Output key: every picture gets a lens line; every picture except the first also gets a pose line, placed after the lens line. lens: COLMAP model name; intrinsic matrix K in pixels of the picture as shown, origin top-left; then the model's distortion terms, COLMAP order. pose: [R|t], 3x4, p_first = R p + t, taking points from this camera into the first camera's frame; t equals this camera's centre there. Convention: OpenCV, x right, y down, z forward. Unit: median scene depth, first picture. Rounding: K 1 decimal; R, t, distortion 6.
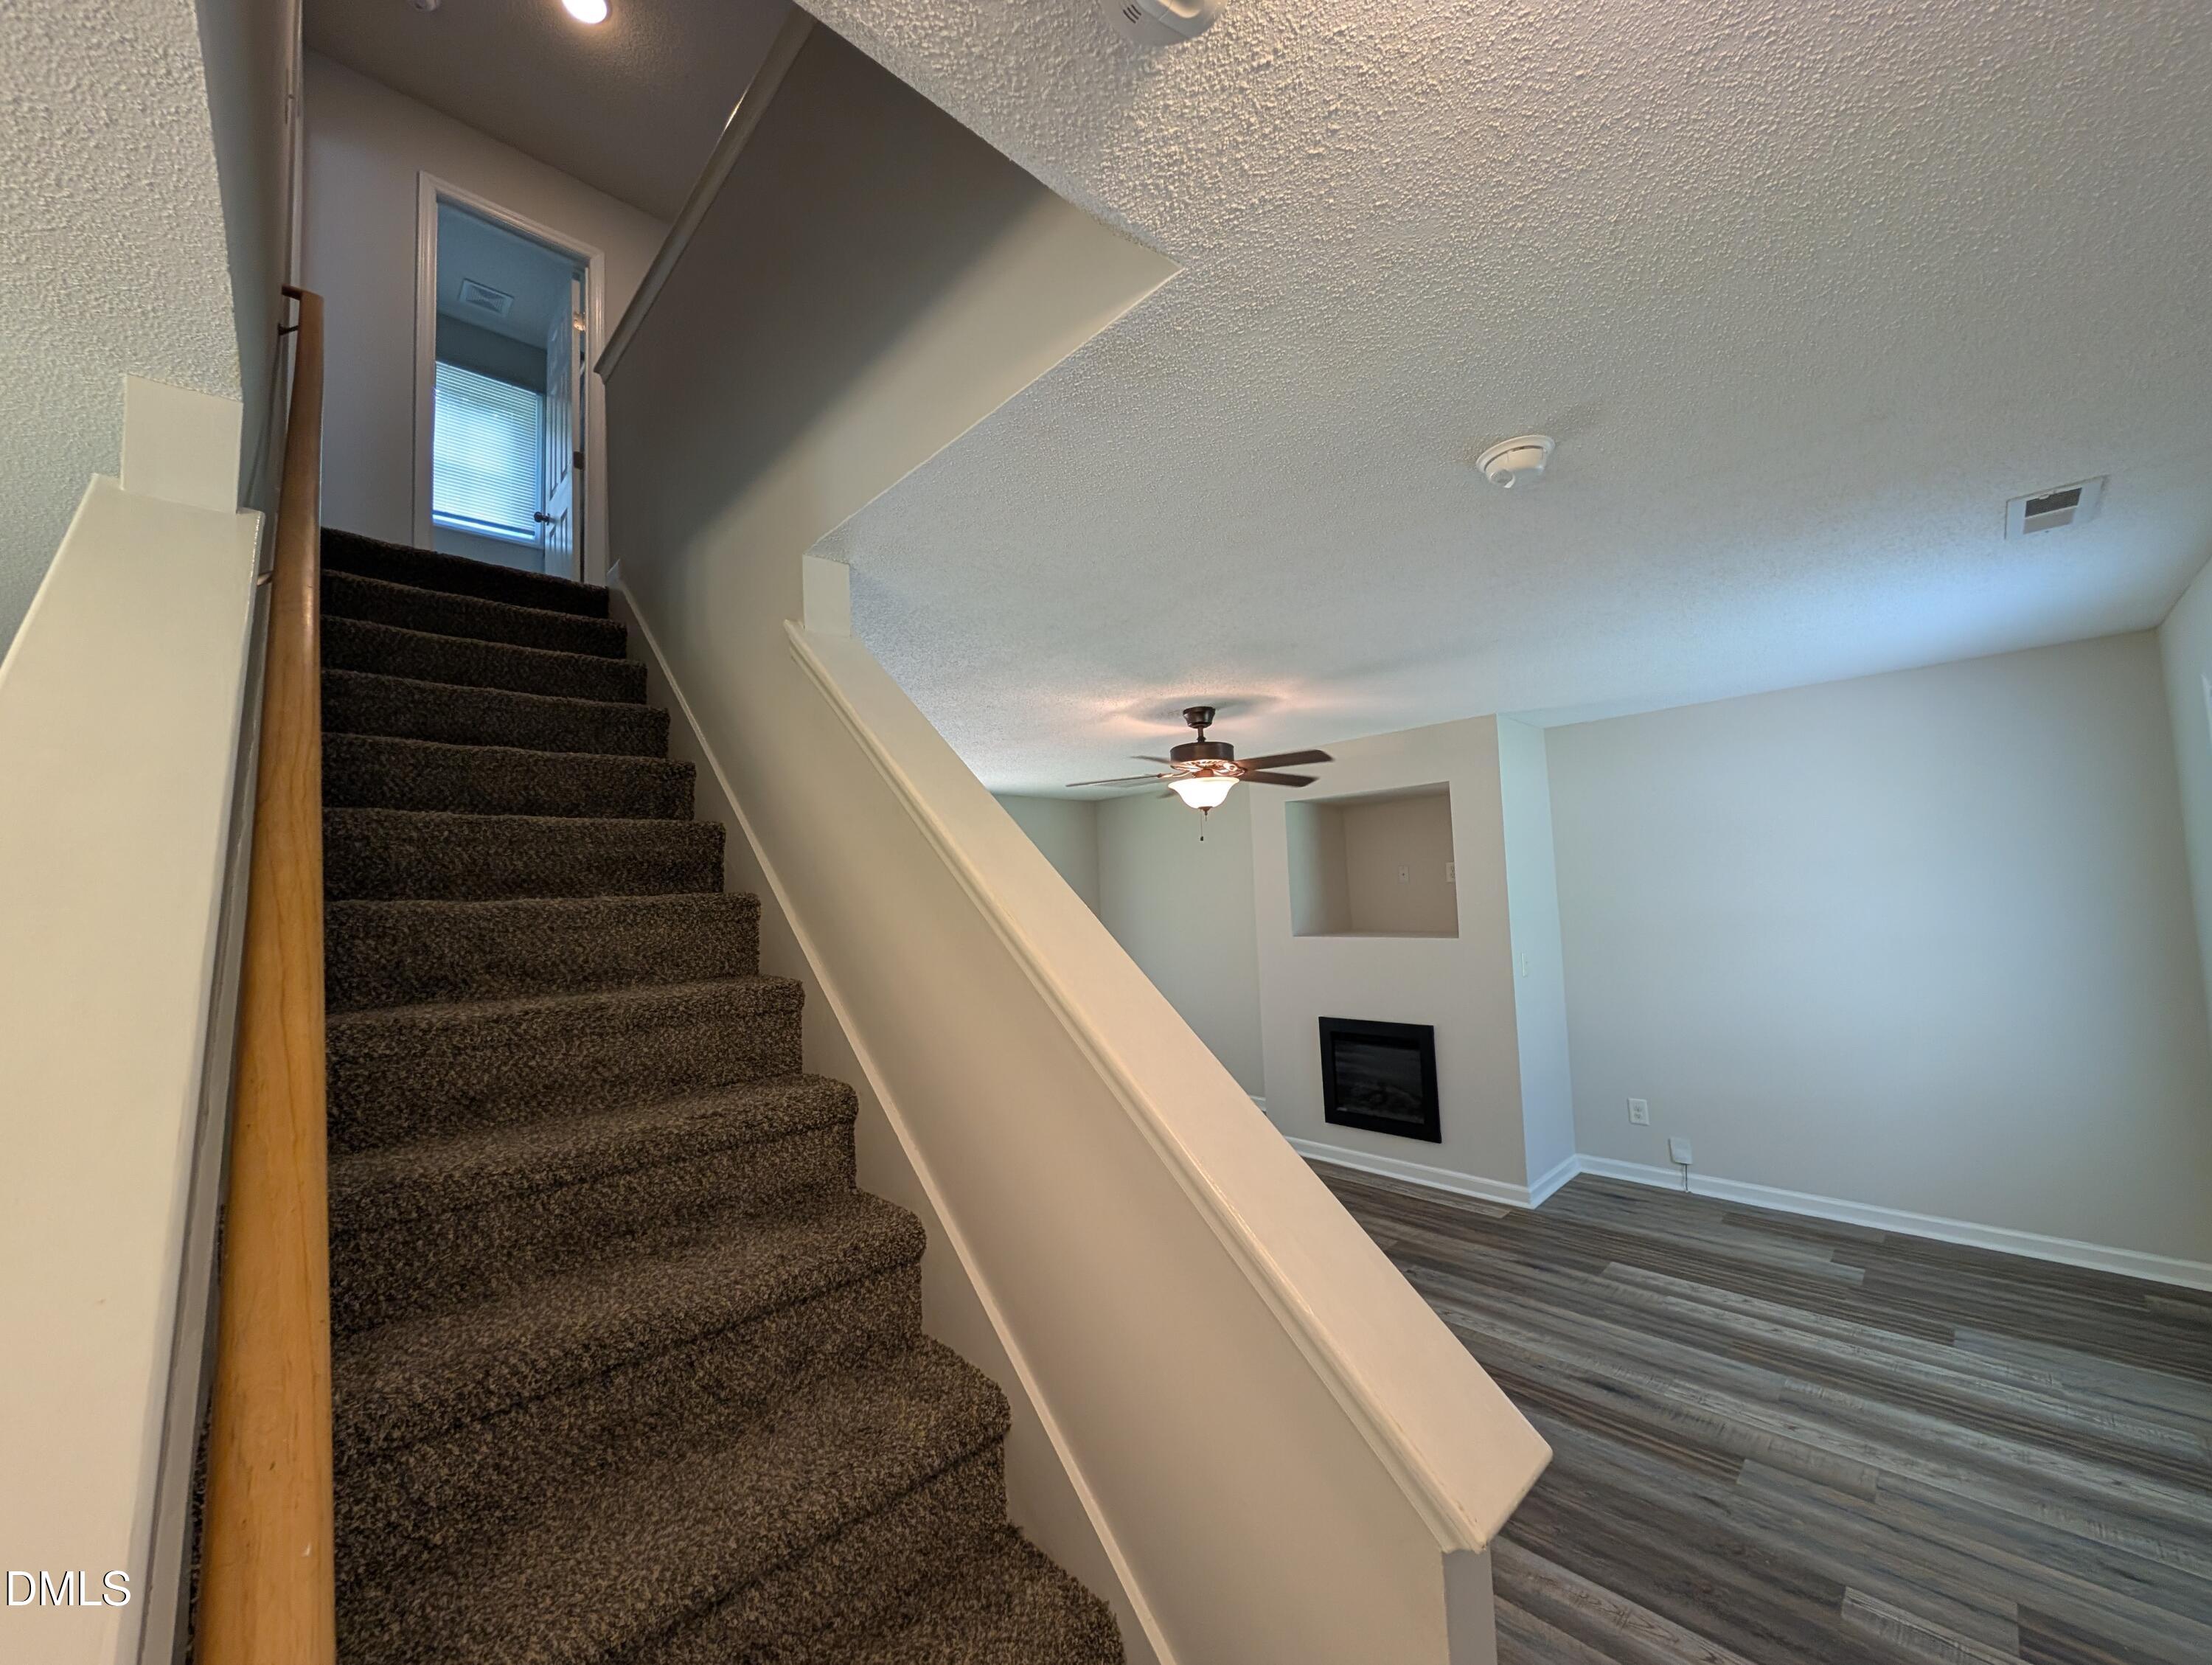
lens RADIAL K [[837.9, 0, 1106.6], [0, 837.9, 837.6], [0, 0, 1]] dist [0.001014, 0.000075]
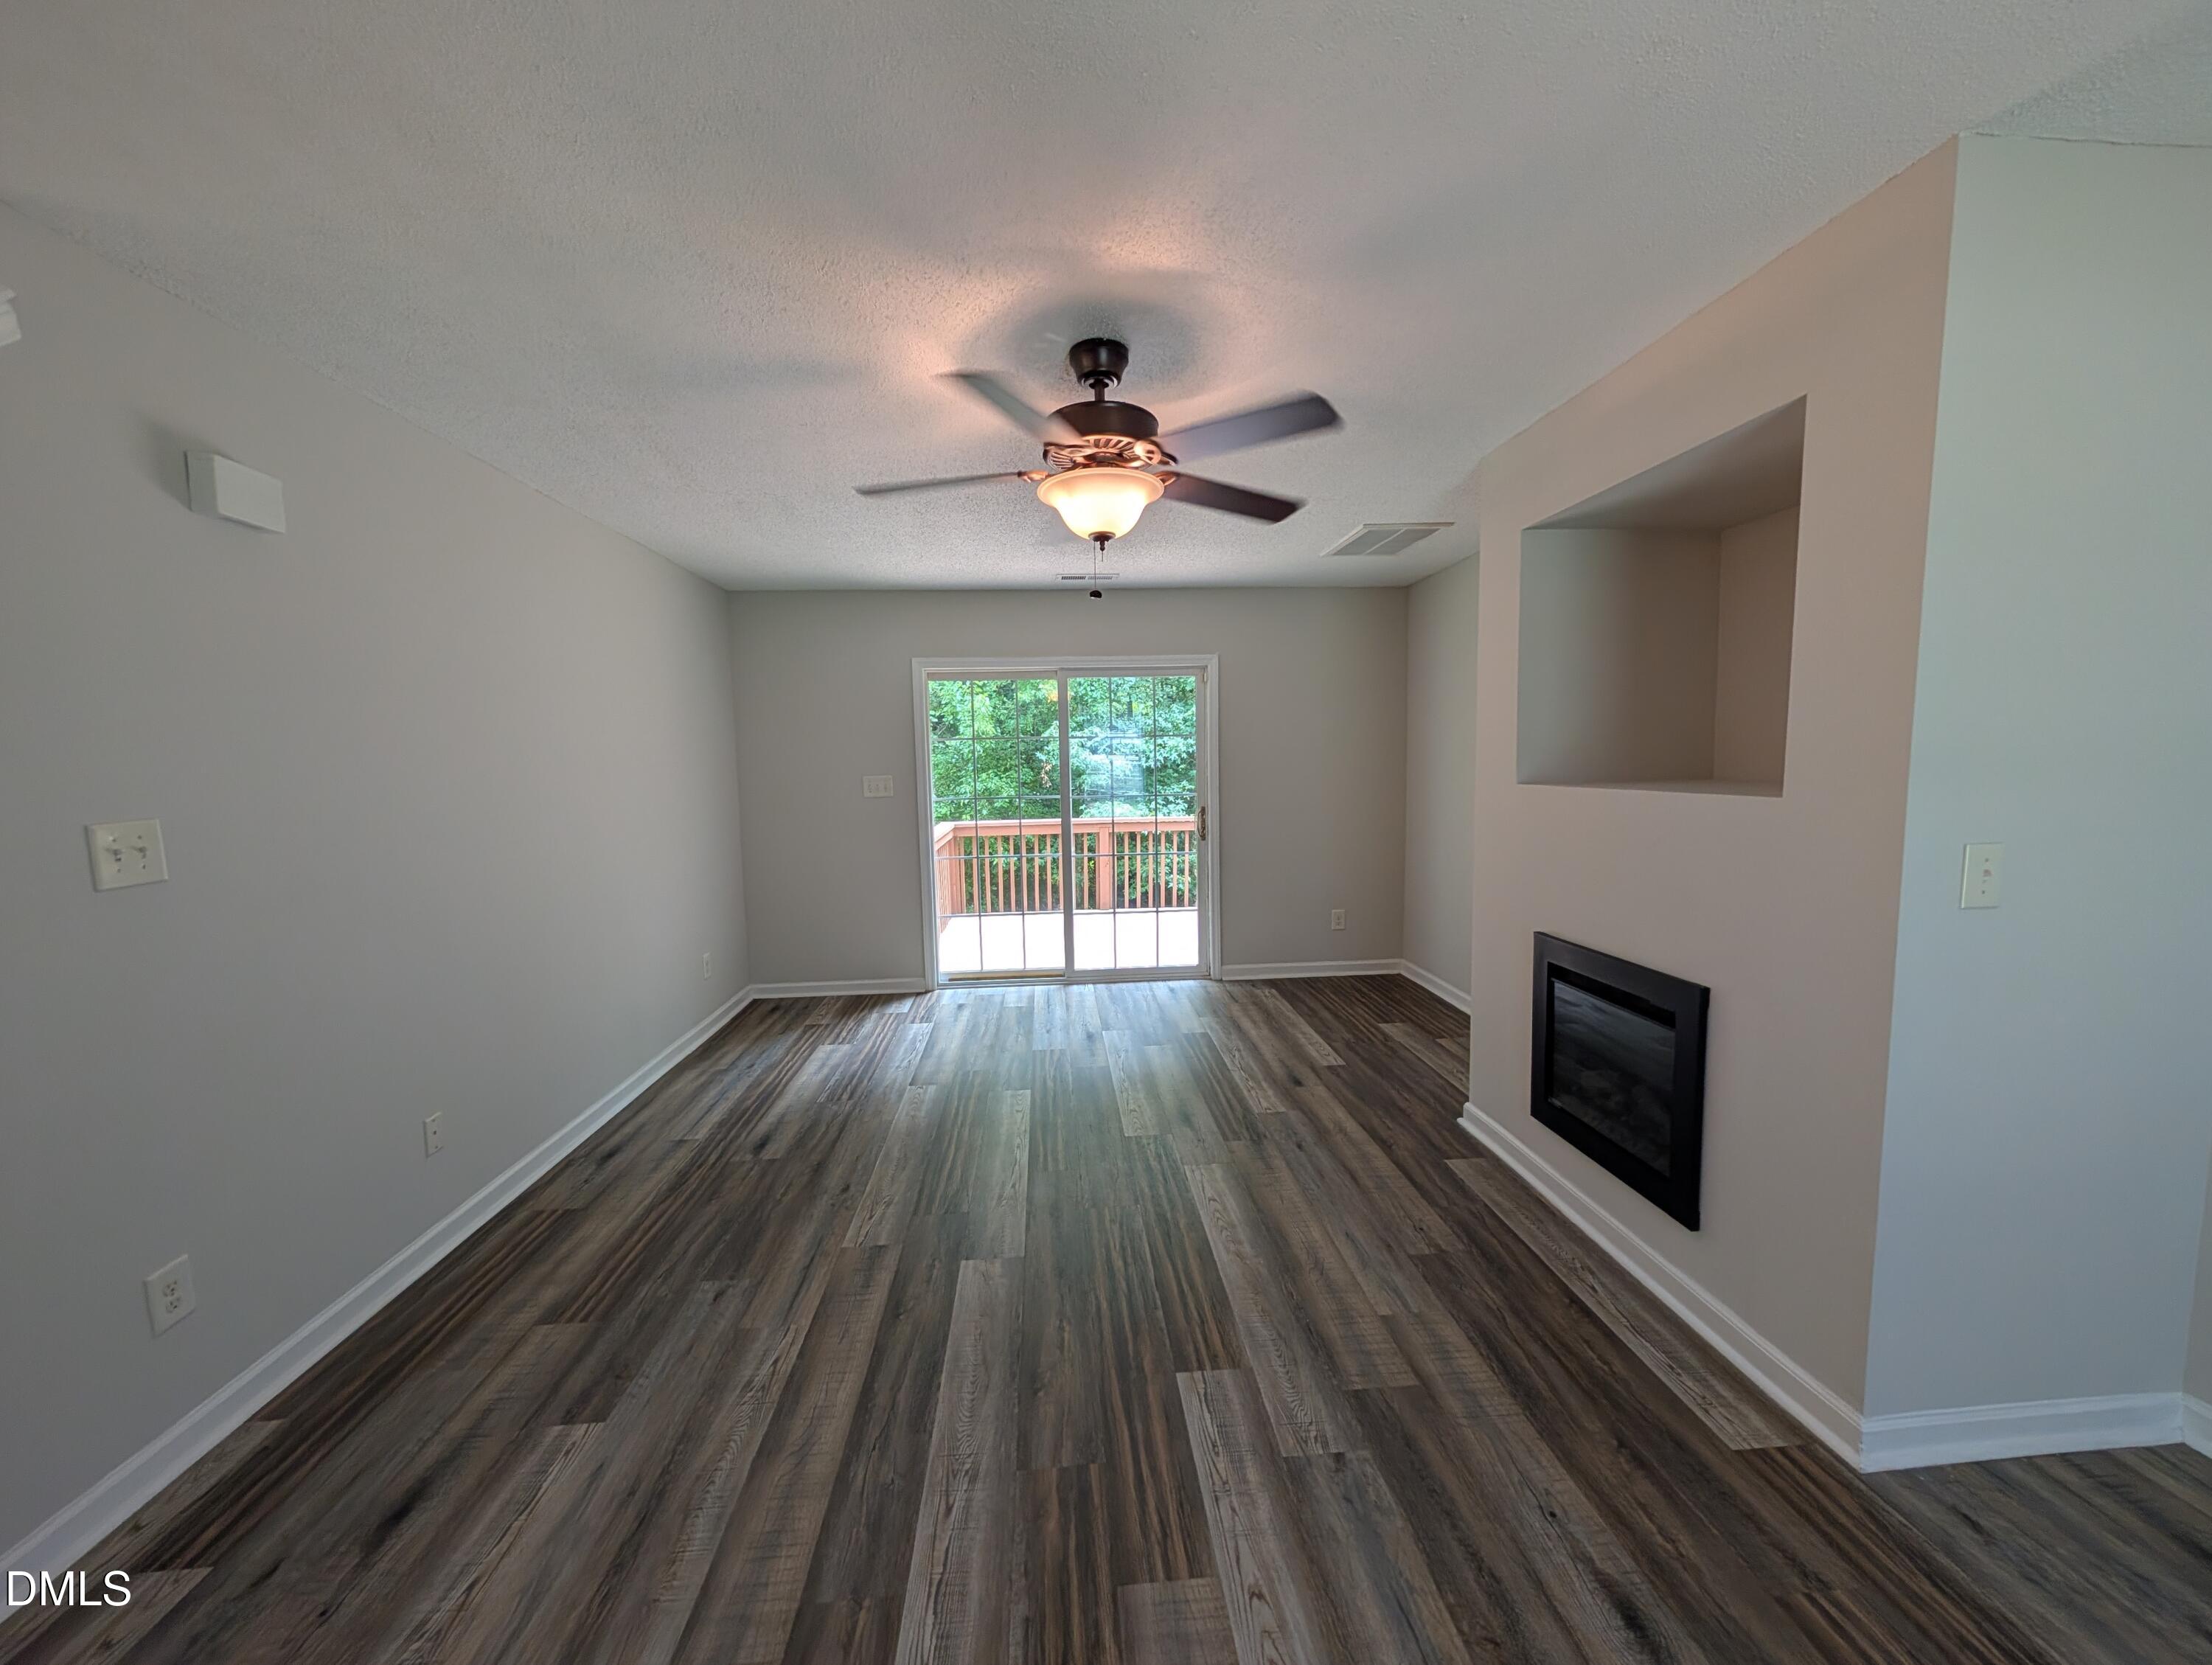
lens RADIAL K [[837.9, 0, 1104.8], [0, 837.9, 835.9], [0, 0, 1]] dist [0.001014, 0.000075]
pose [[0.773172, 0.082980, -0.628745, 0.484320], [0.033818, 0.984598, 0.171531, 0.065471], [0.633295, -0.153886, 0.758457, 0.543550]]
